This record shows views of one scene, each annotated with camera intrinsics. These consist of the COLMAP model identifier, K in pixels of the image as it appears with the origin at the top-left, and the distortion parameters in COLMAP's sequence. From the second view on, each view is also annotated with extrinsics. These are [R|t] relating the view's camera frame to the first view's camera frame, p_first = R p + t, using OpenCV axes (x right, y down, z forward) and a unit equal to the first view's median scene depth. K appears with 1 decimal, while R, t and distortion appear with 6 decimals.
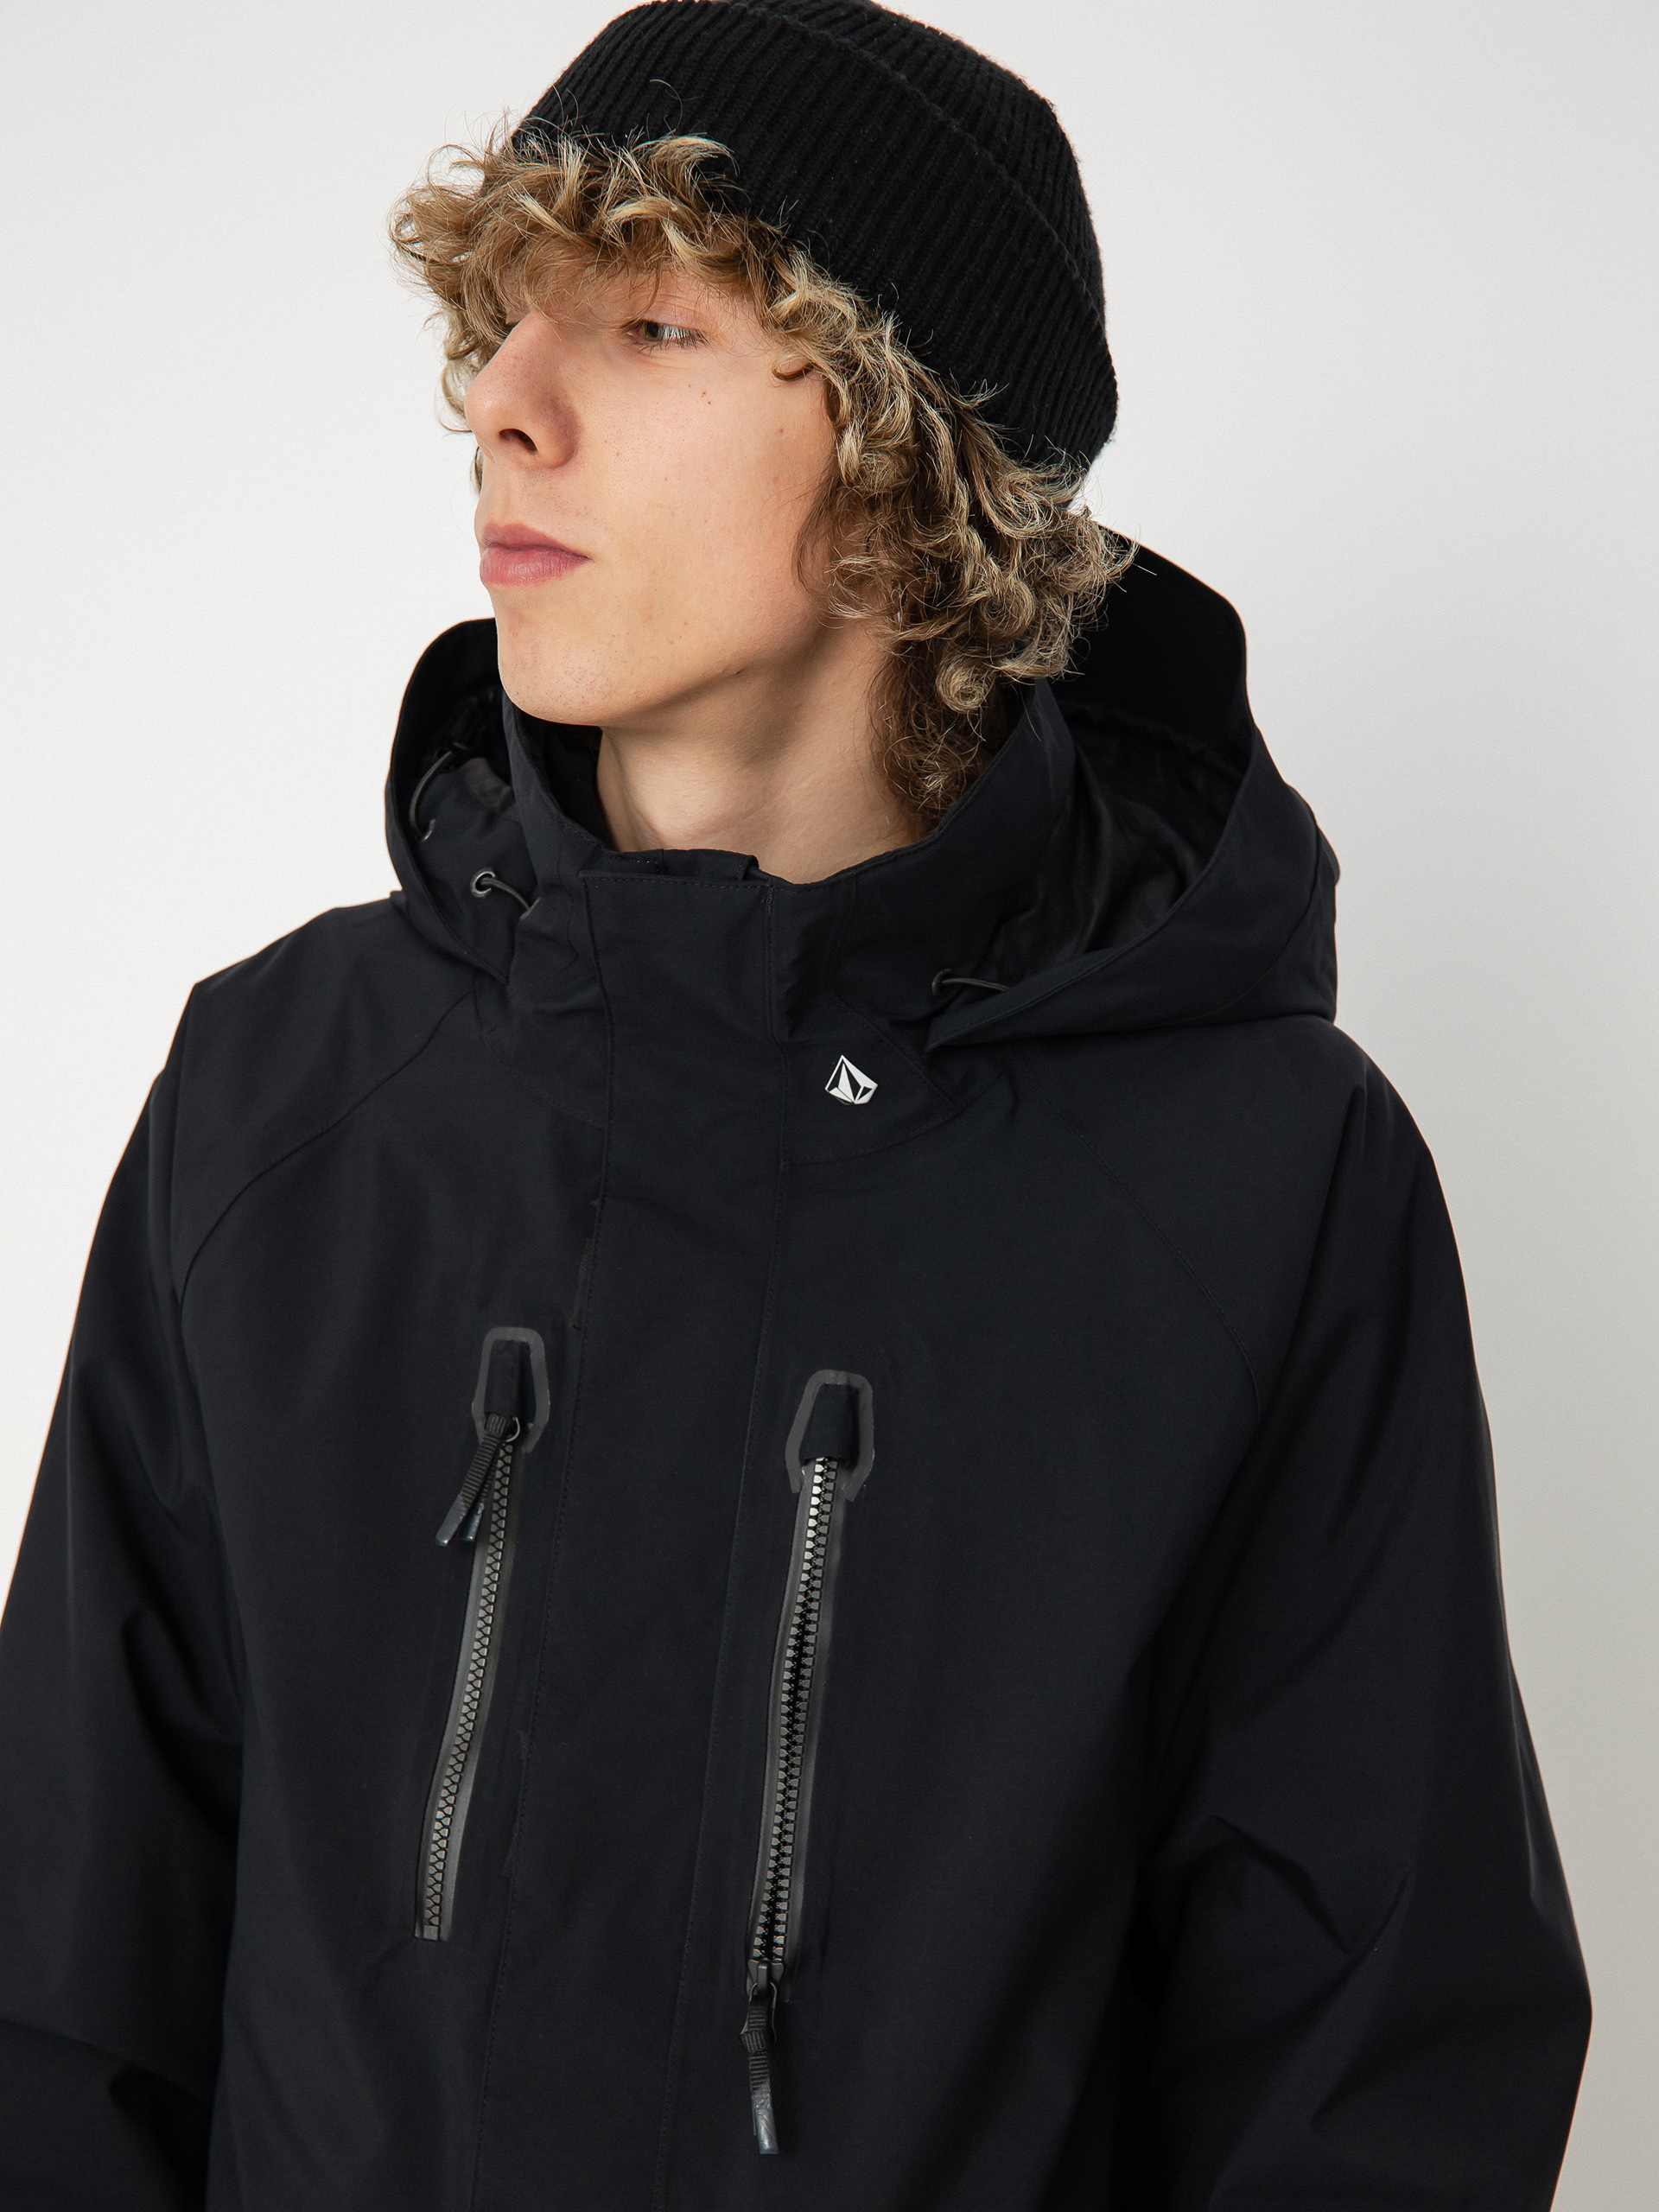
lens RADIAL K [[3955.6, 0, 829.5], [0, 3955.6, 1106.0], [0, 0, 1]] dist [0.000569, 0.378326]
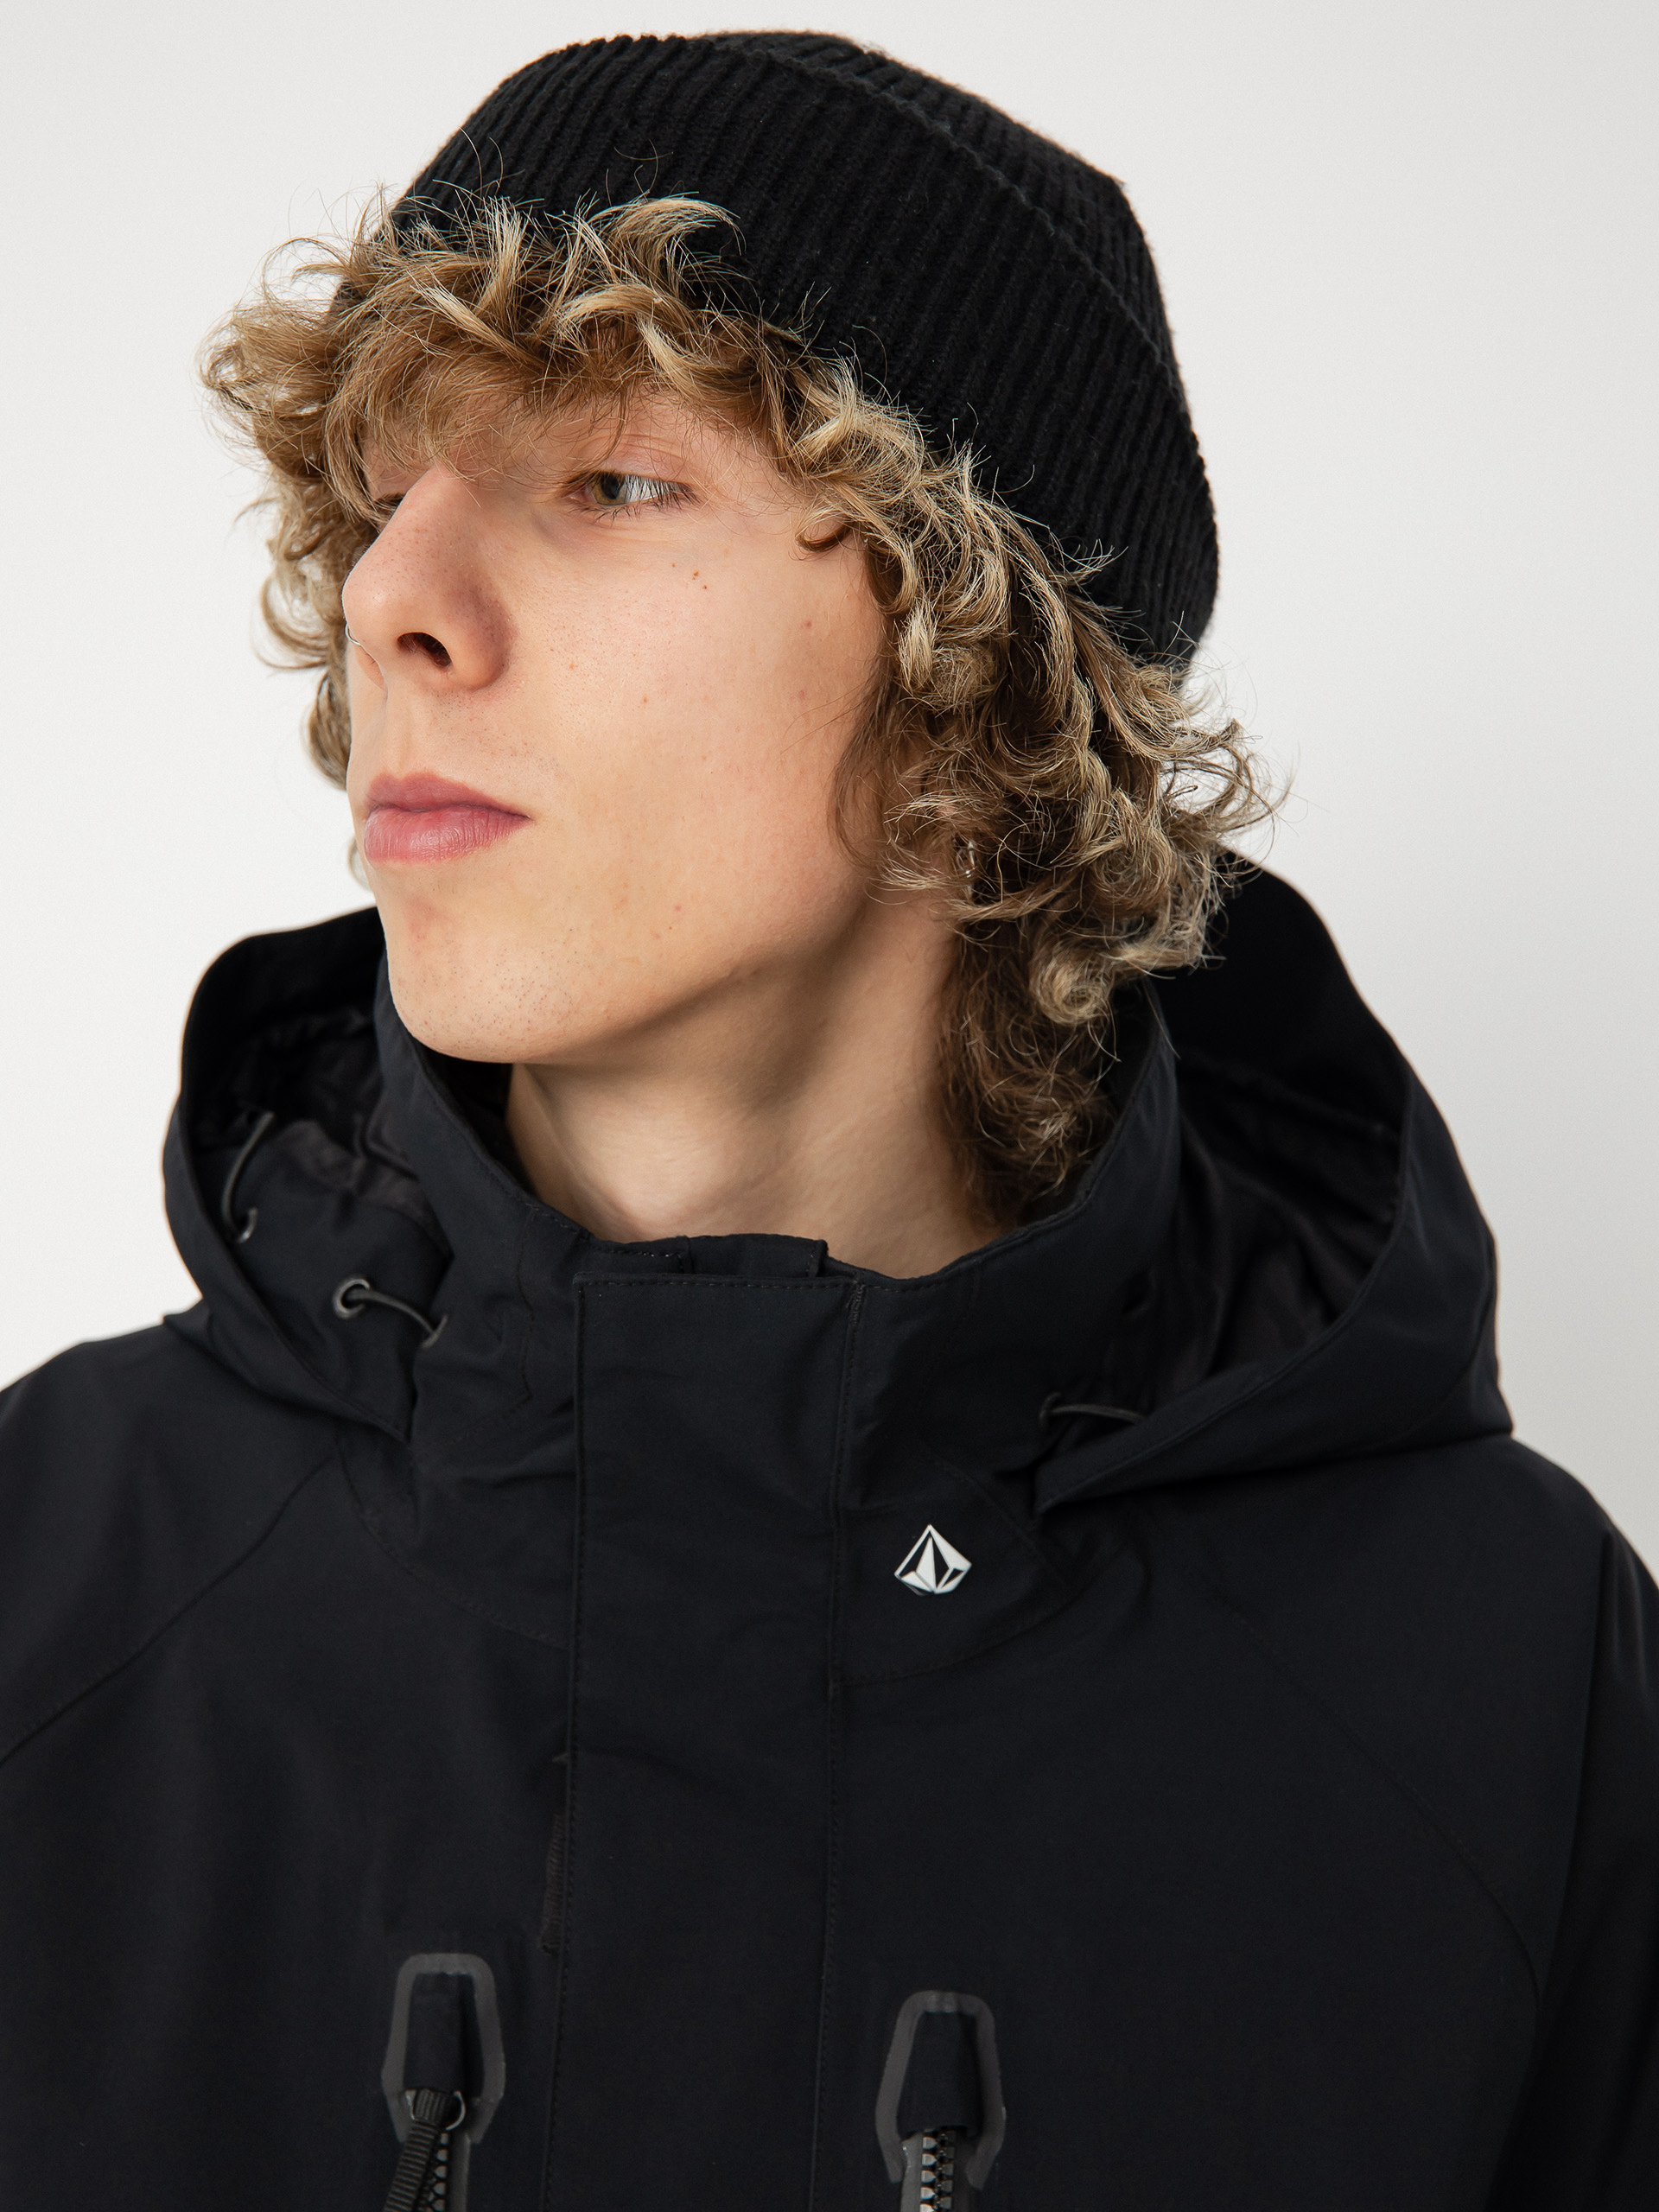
lens RADIAL K [[3955.6, 0, 829.5], [0, 3955.6, 1106.0], [0, 0, 1]] dist [0.000569, 0.378326]
pose [[0.991686, -0.045384, 0.120416, -0.094458], [0.057279, 0.993612, -0.097238, -0.019546], [-0.115234, 0.103327, 0.987950, 0.323264]]
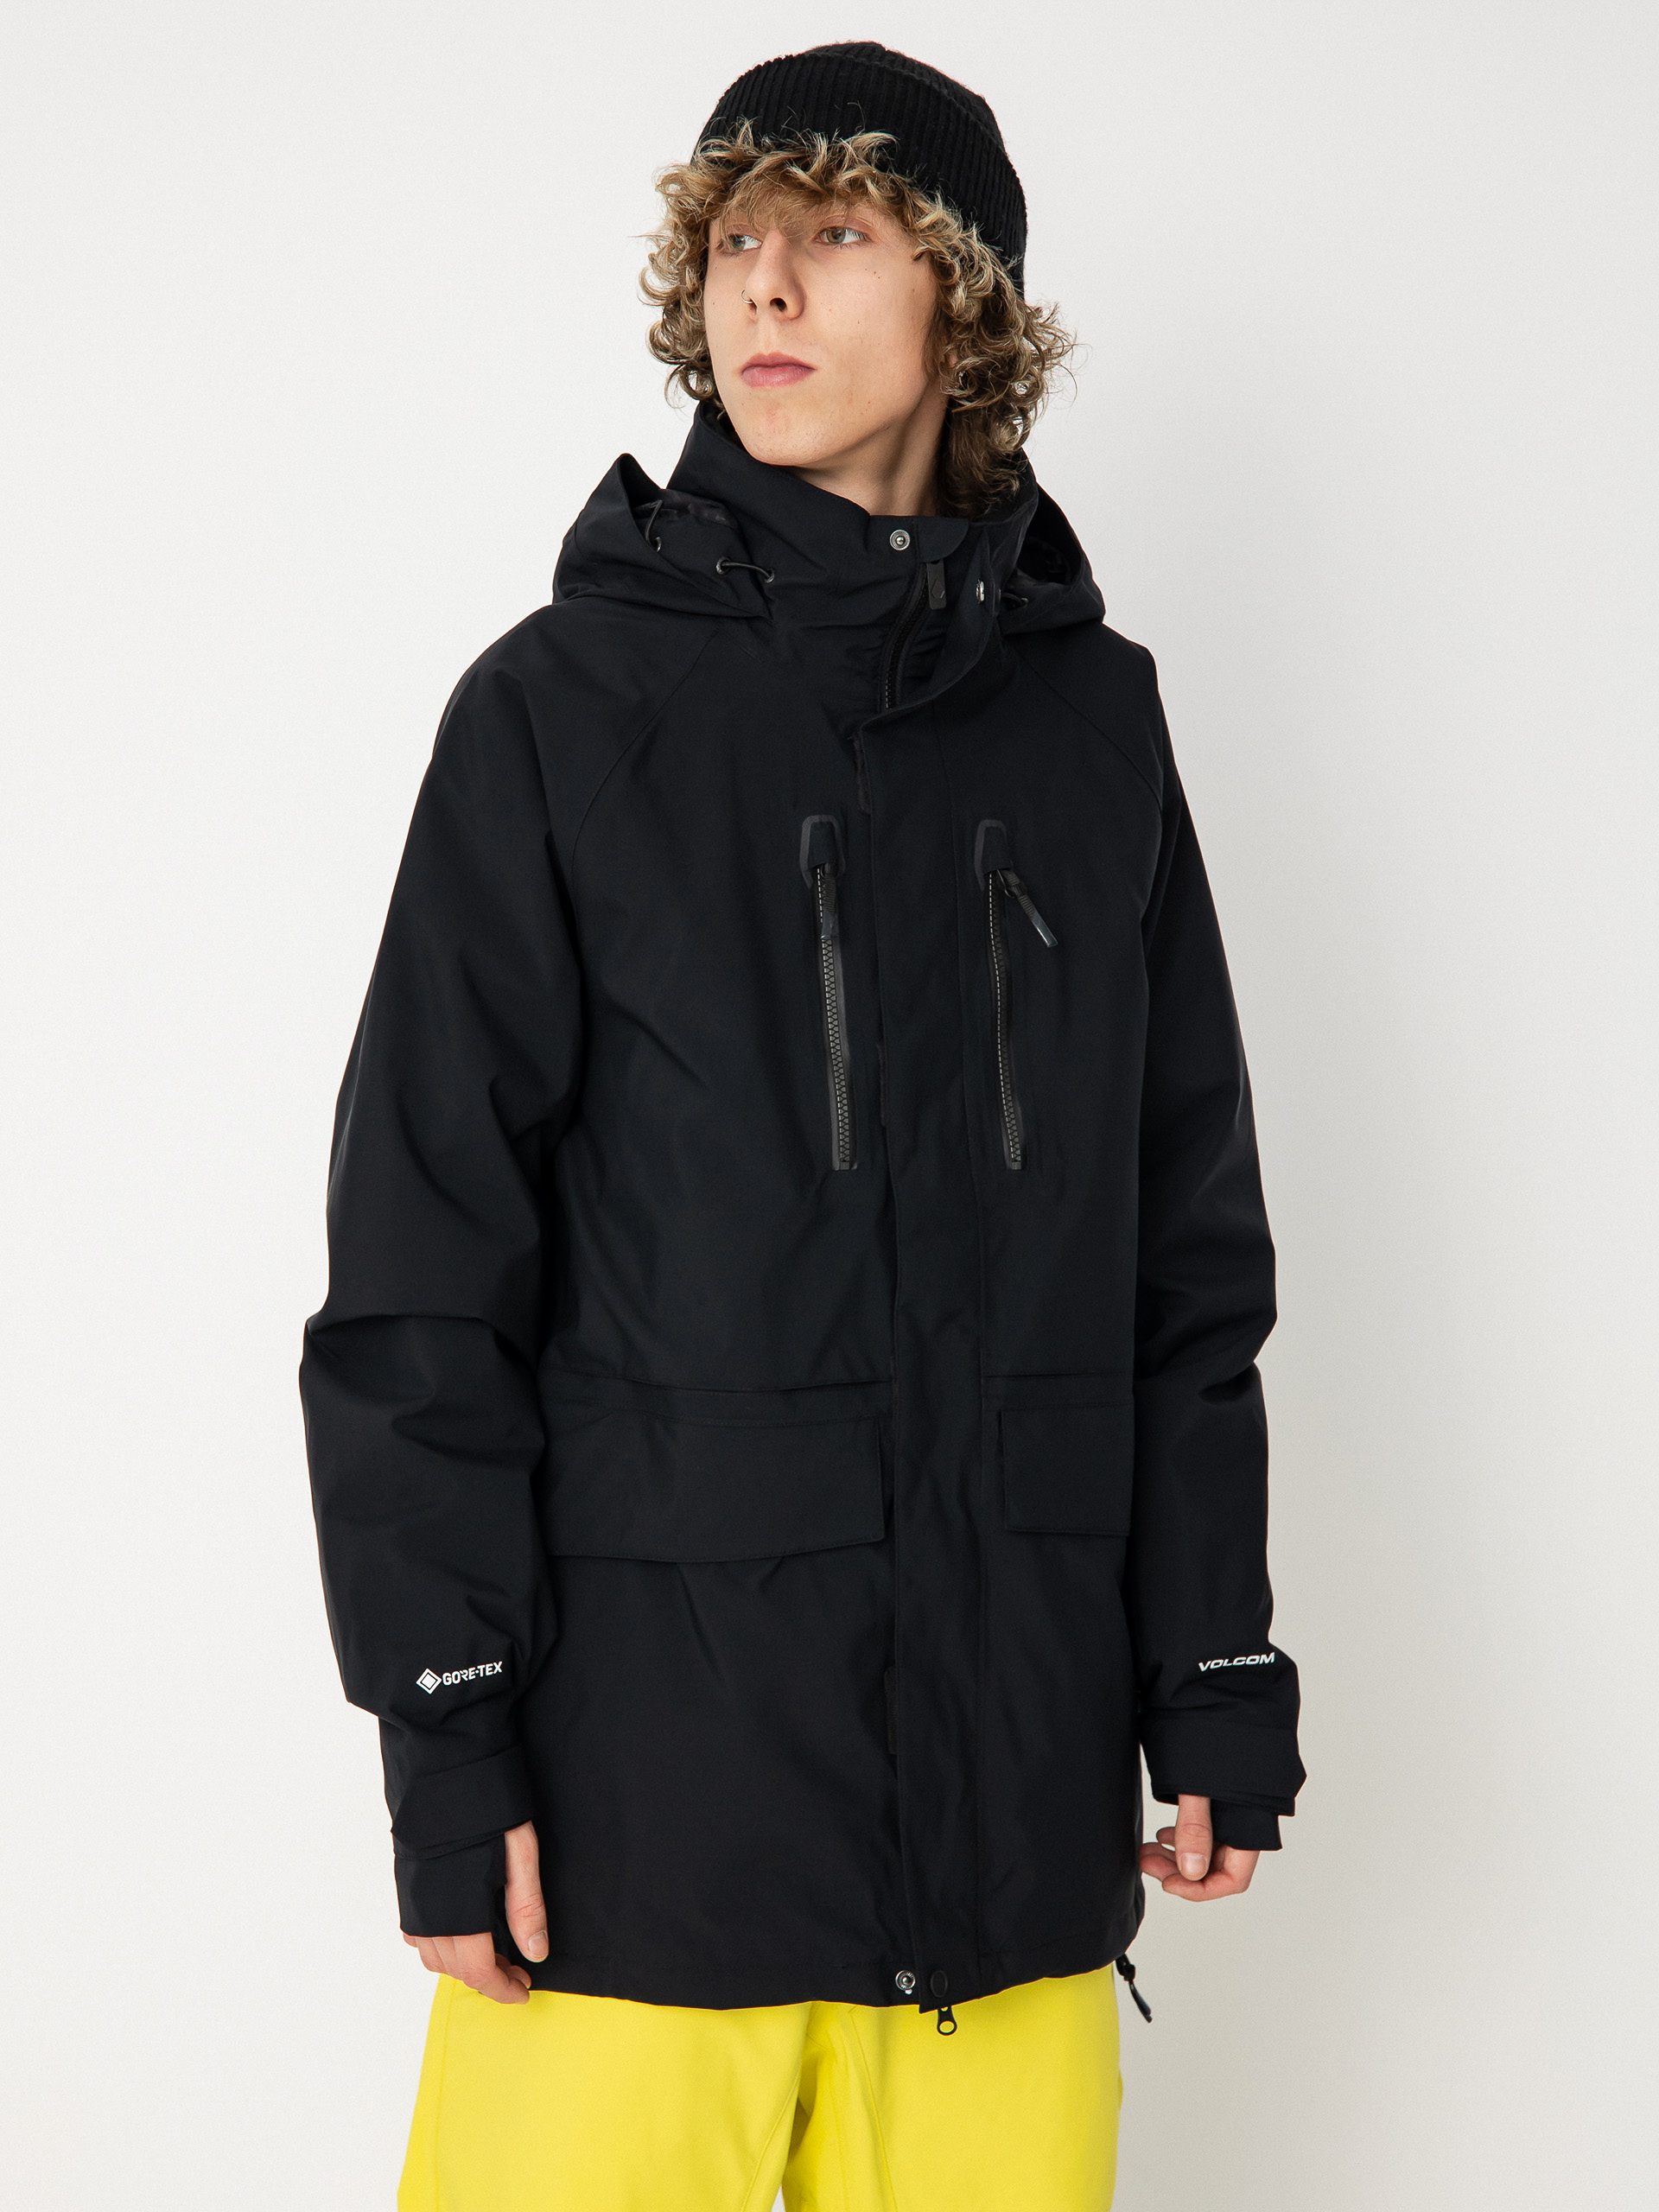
lens RADIAL K [[3955.6, 0, 829.5], [0, 3955.6, 1106.0], [0, 0, 1]] dist [0.000569, 0.378326]
pose [[0.922089, -0.135682, 0.362411, -0.751402], [0.124664, 0.990743, 0.053737, 0.097340], [-0.366347, -0.004371, 0.930468, -0.674912]]
